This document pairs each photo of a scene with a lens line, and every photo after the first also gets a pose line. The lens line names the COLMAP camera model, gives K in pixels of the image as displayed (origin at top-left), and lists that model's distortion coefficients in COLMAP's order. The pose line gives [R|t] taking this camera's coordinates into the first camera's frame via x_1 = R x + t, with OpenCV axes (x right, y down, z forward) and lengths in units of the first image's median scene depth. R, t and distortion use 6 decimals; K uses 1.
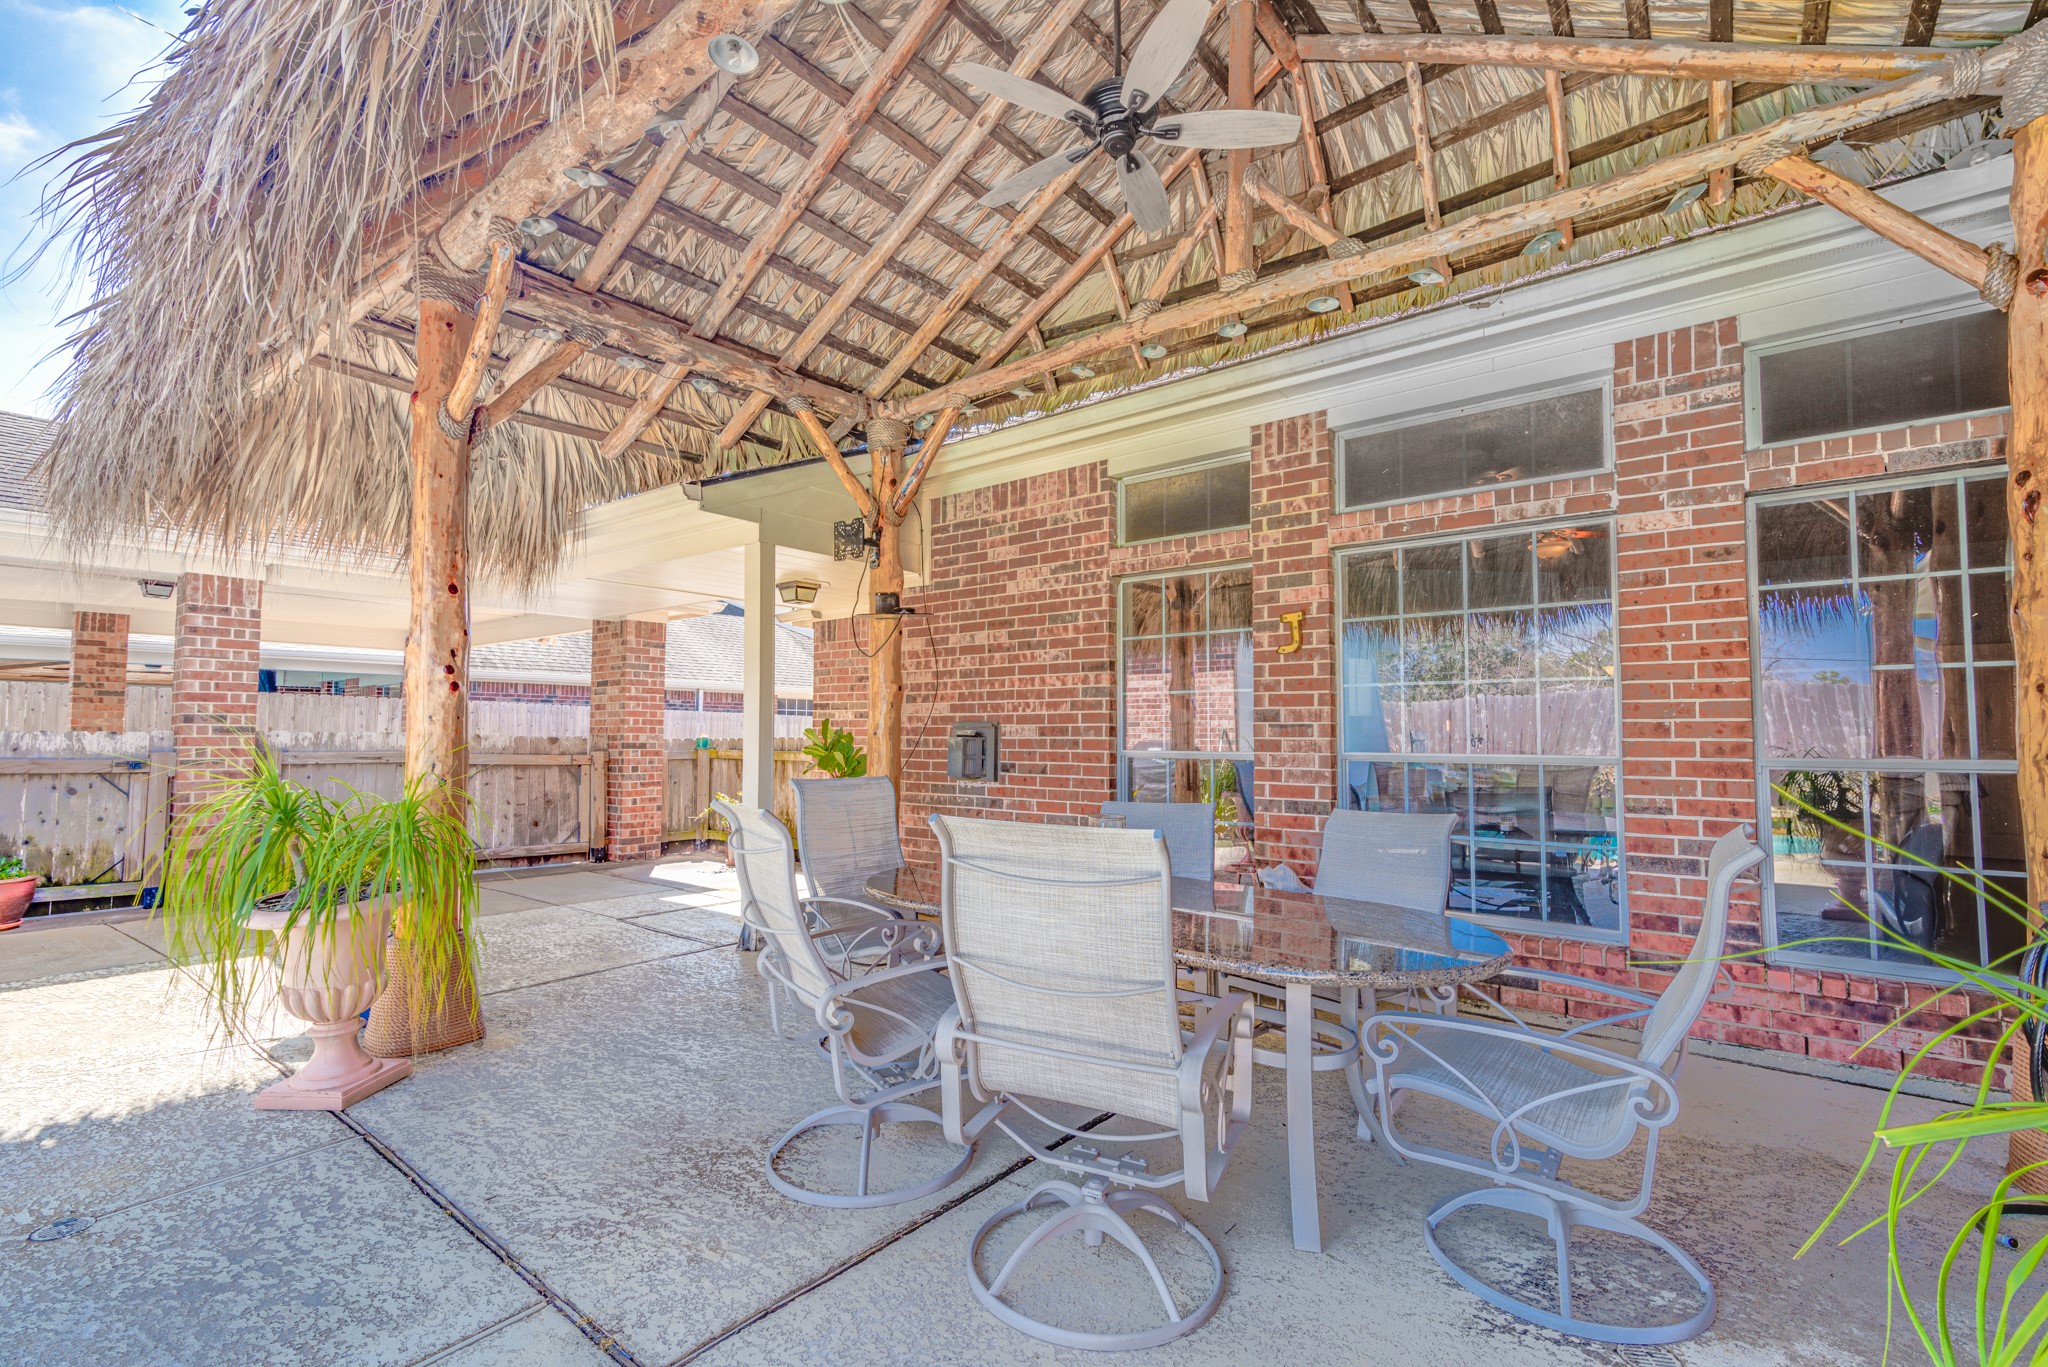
lens RADIAL K [[921.4, 0, 1036.6], [0, 921.4, 696.8], [0, 0, 1]] dist [0.015705, -0.001566]
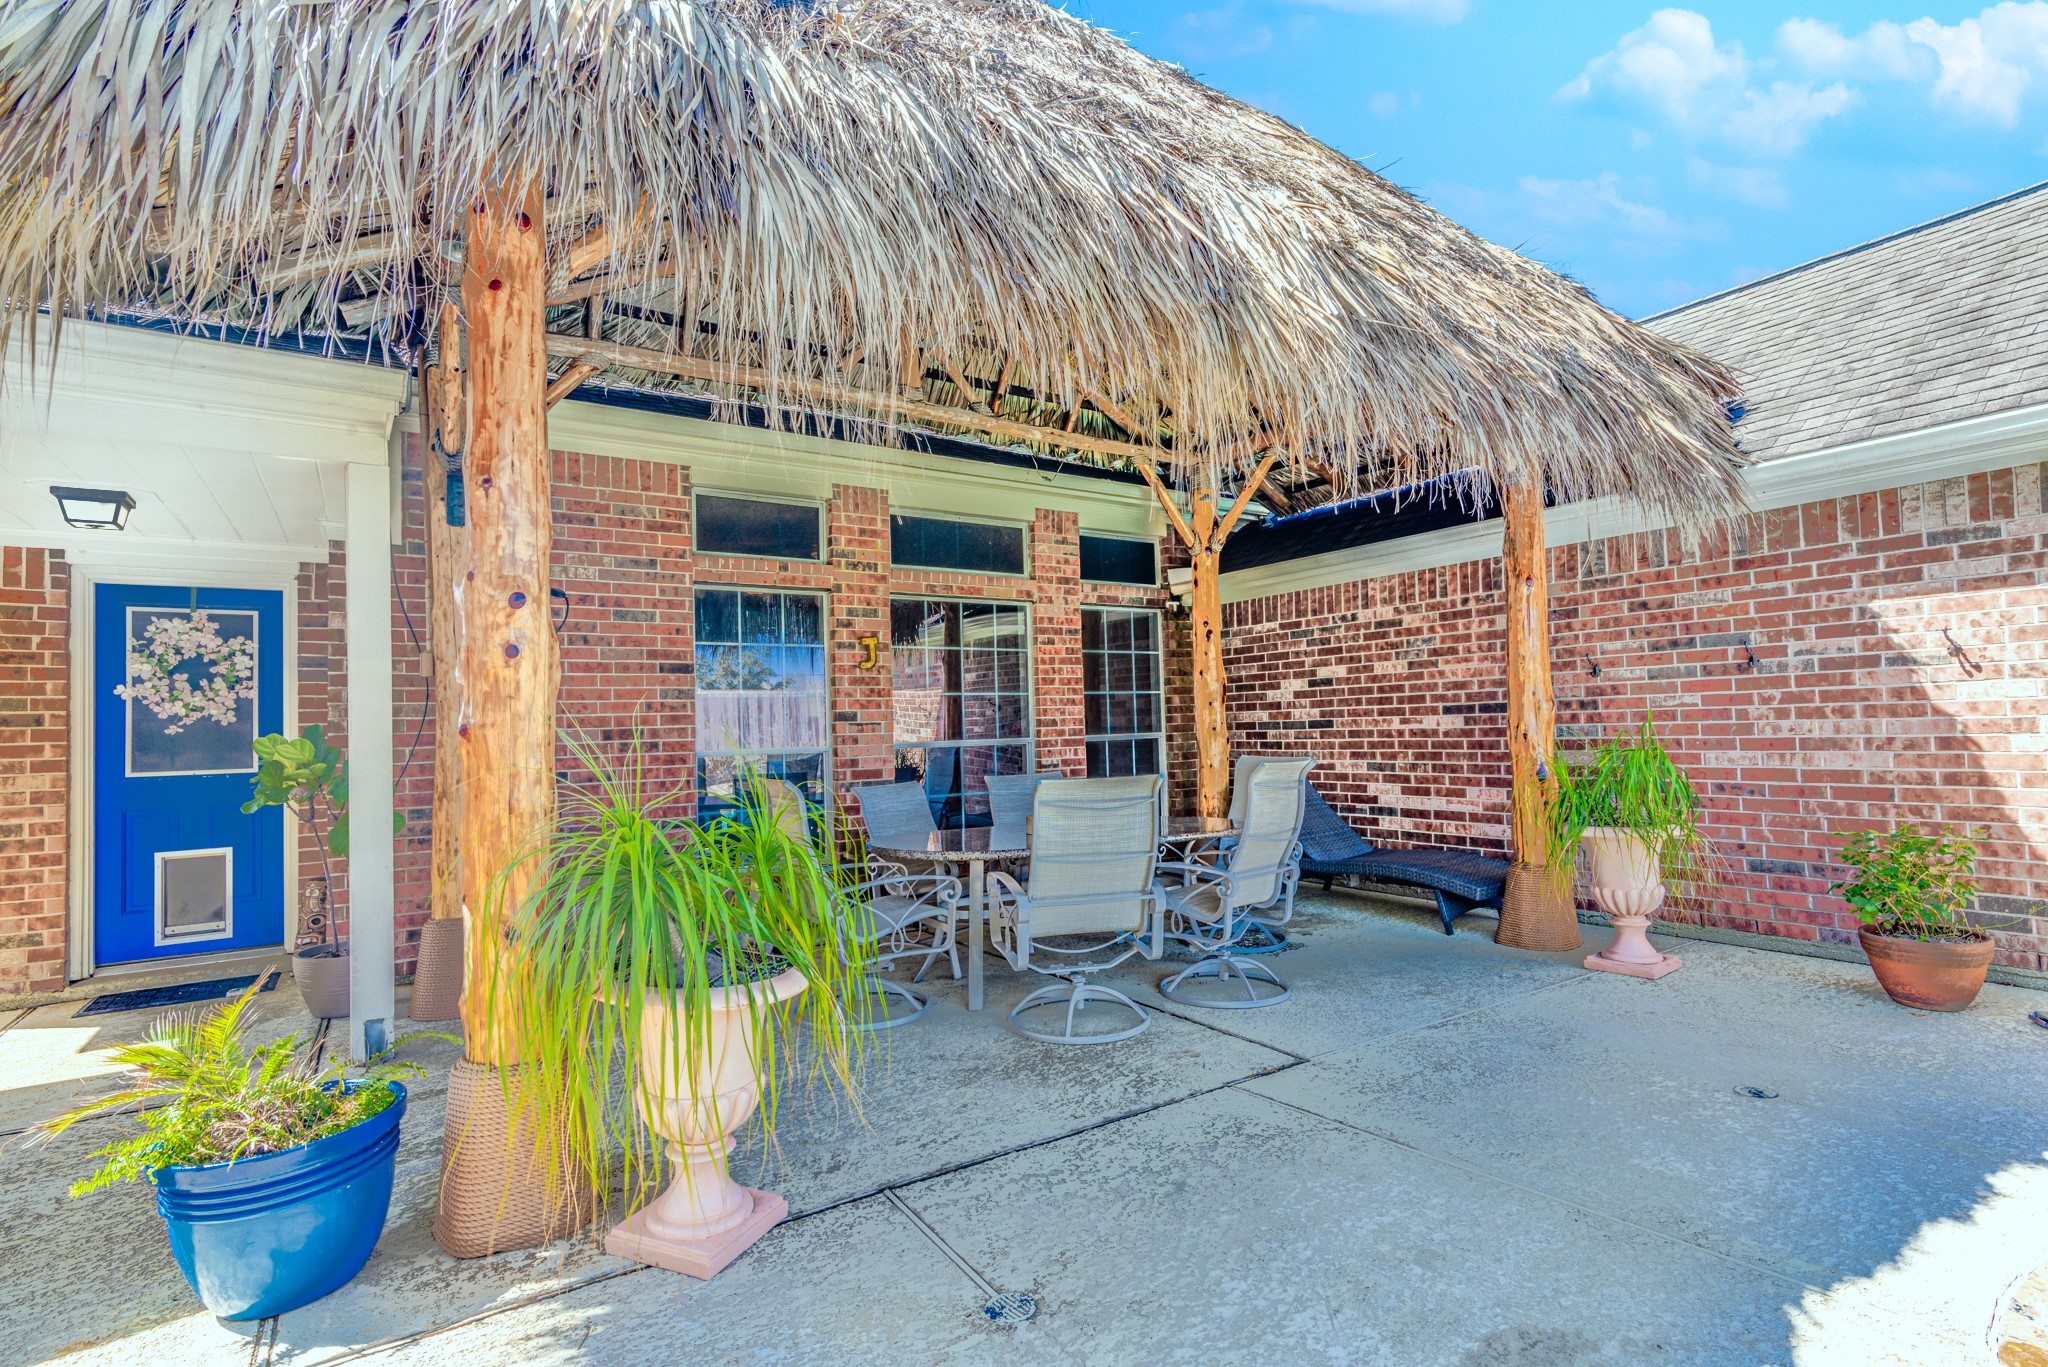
lens RADIAL K [[981.6, 0, 1029.0], [0, 981.6, 694.8], [0, 0, 1]] dist [0.001561, 0.001045]
pose [[0.292284, 0.019368, 0.956135, -0.561143], [-0.012625, 0.999786, -0.016393, 0.005631], [-0.956248, -0.007280, 0.292466, 0.213471]]
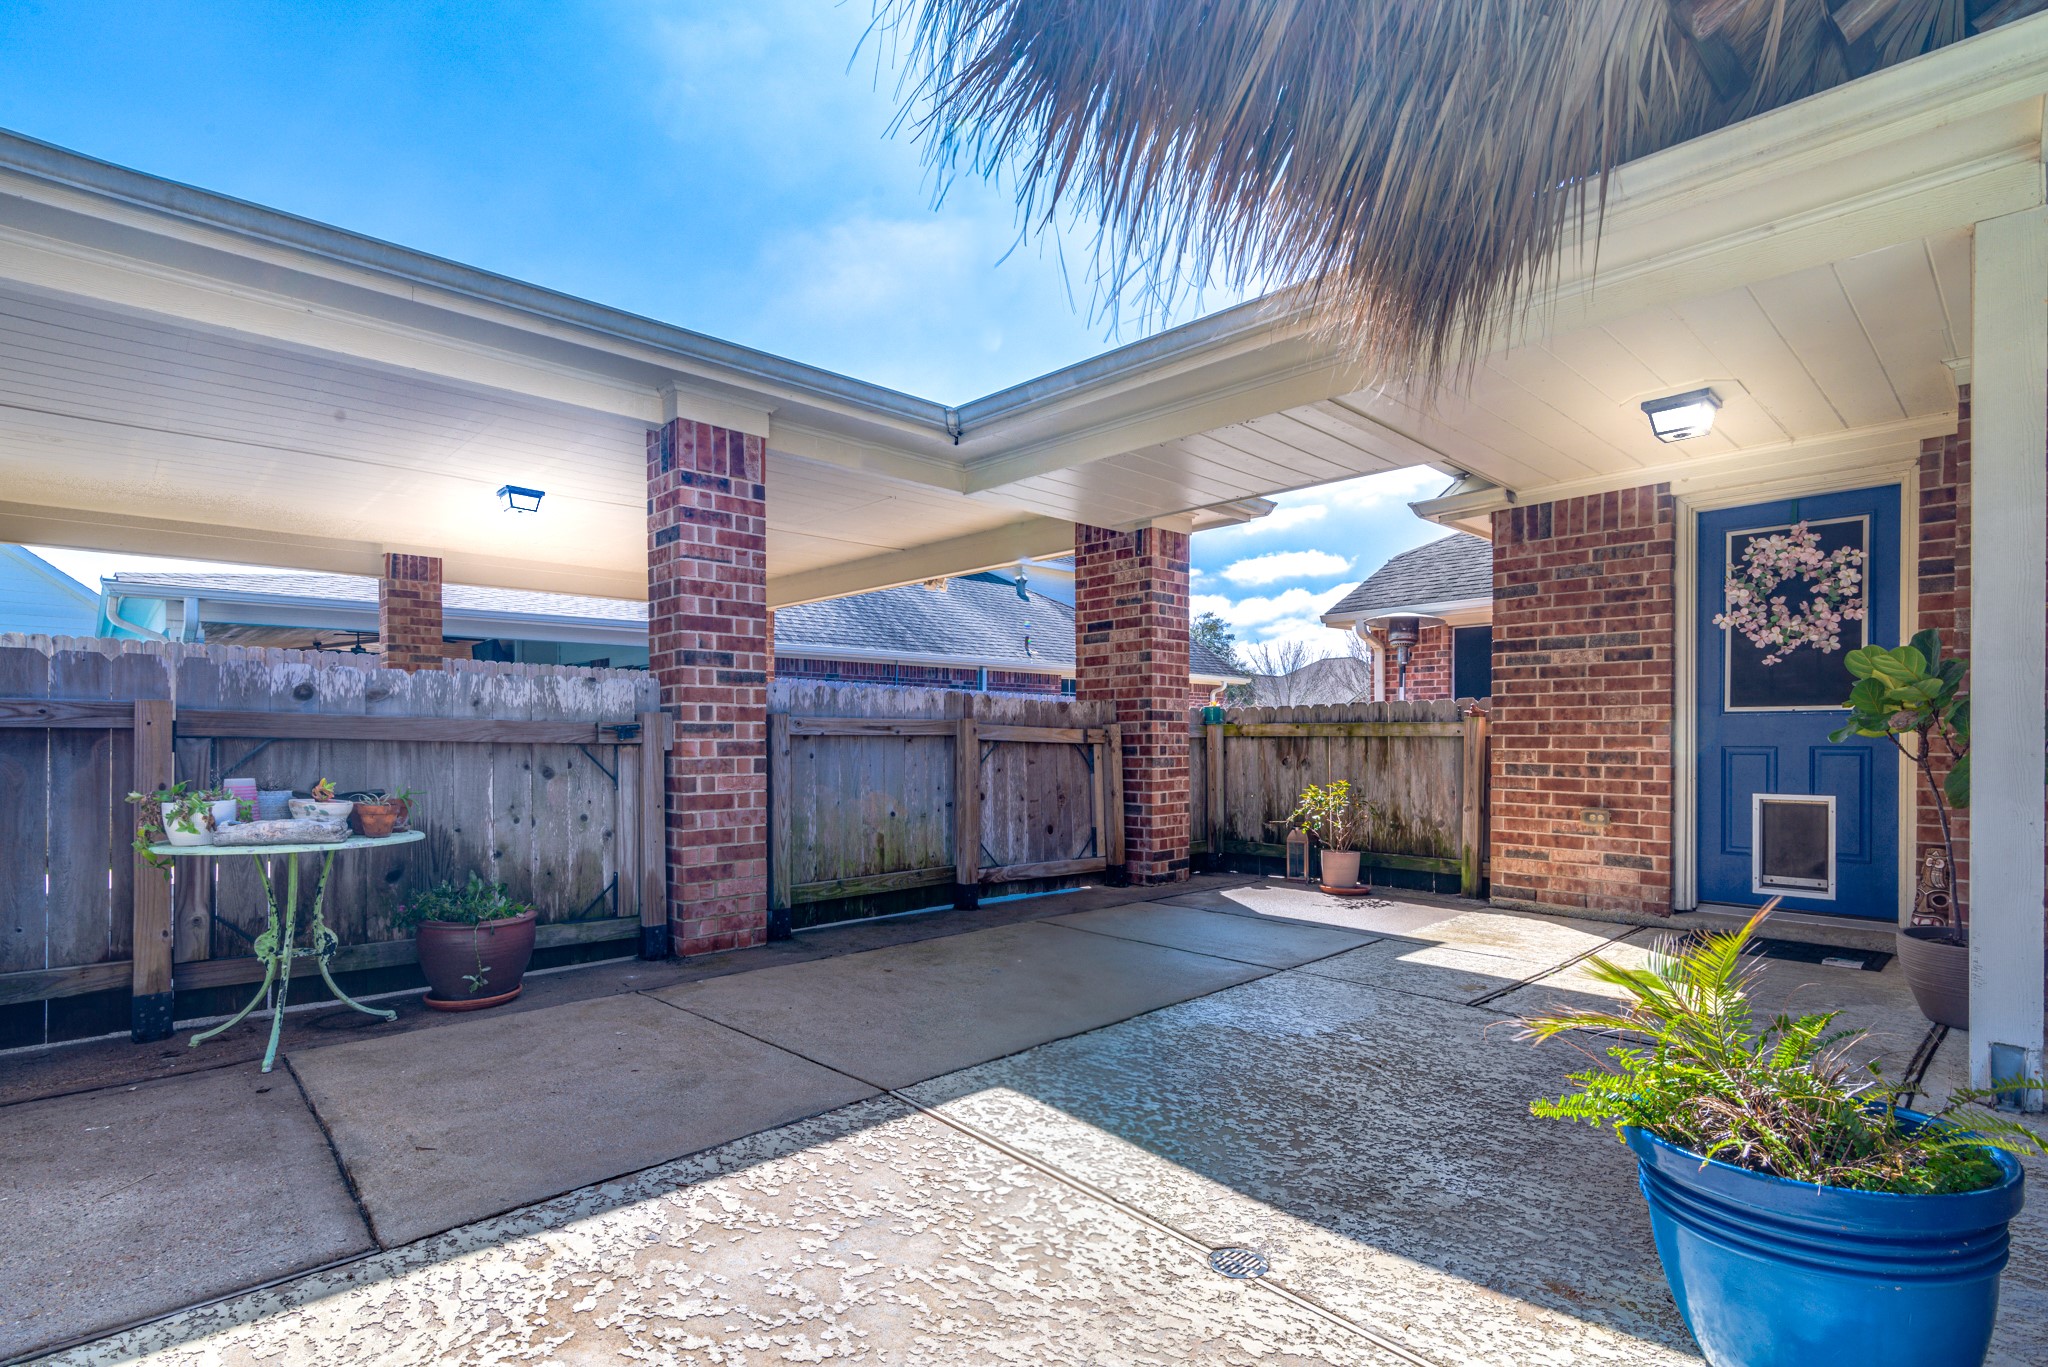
lens RADIAL K [[981.6, 0, 1034.6], [0, 981.6, 749.1], [0, 0, 1]] dist [0.001561, 0.001045]
pose [[0.992337, -0.004463, -0.123480, -0.473900], [0.011224, 0.998472, 0.054114, 0.040509], [0.123050, -0.055086, 0.990870, 0.298976]]
